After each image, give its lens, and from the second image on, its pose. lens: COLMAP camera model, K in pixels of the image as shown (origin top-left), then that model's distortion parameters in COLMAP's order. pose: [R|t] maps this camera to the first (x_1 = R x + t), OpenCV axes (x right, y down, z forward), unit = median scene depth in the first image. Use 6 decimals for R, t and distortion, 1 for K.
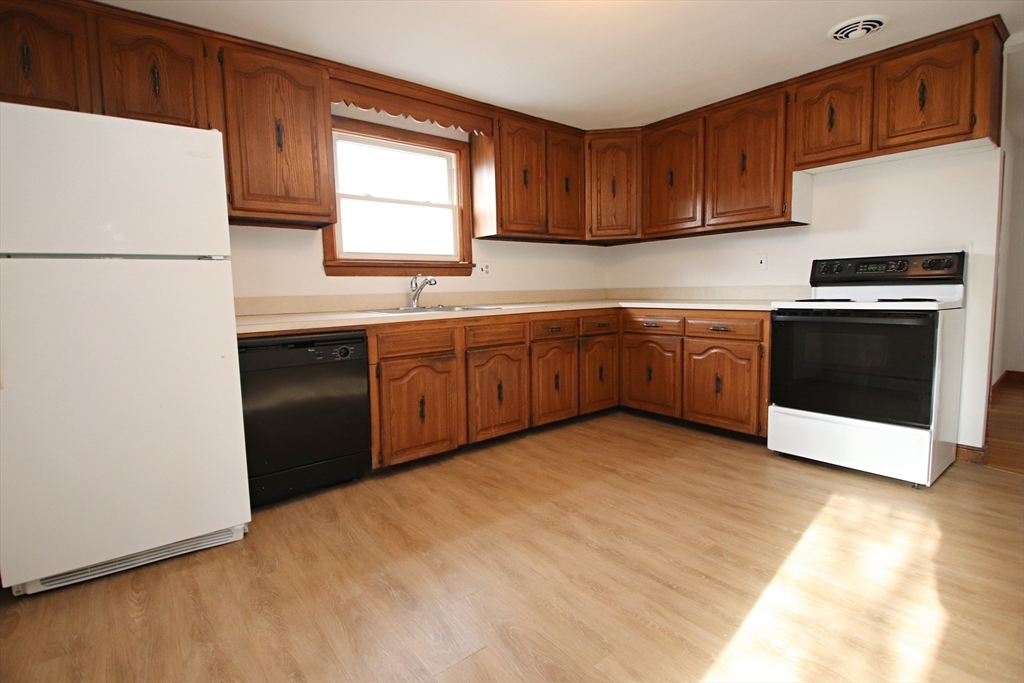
lens RADIAL K [[485.1, 0, 499.9], [0, 485.1, 331.9], [0, 0, 1]] dist [-0.011618, -0.007930]
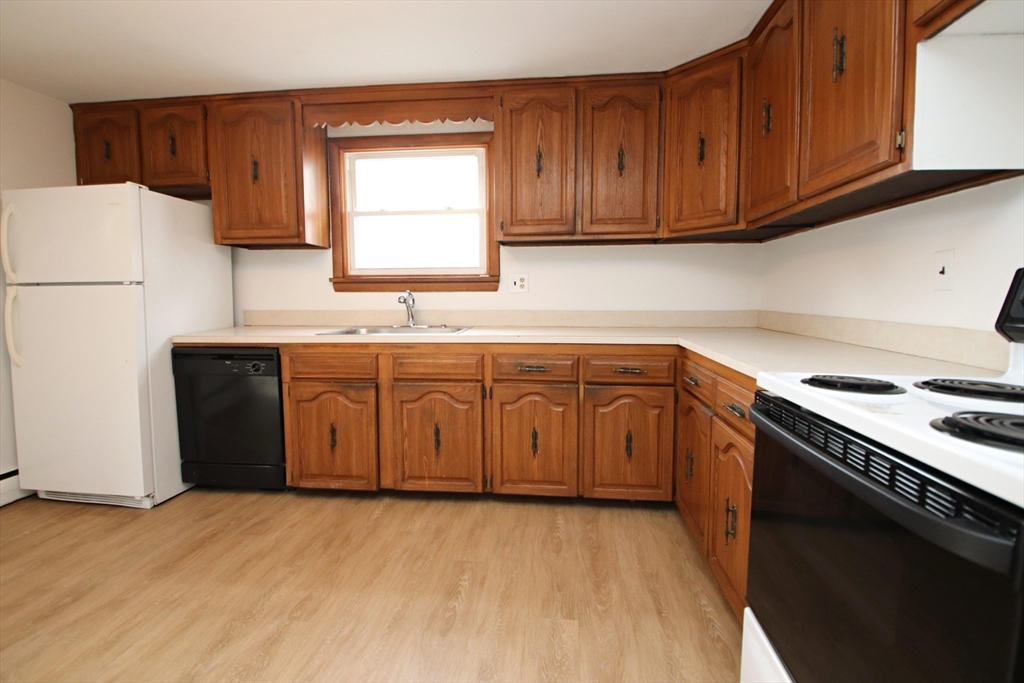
lens RADIAL K [[485.1, 0, 489.9], [0, 485.1, 328.8], [0, 0, 1]] dist [-0.011618, -0.007930]
pose [[0.715809, 0.067423, -0.695033, 0.629114], [-0.073902, 0.997053, 0.020610, -0.083047], [0.694374, 0.036612, 0.718682, 0.485576]]
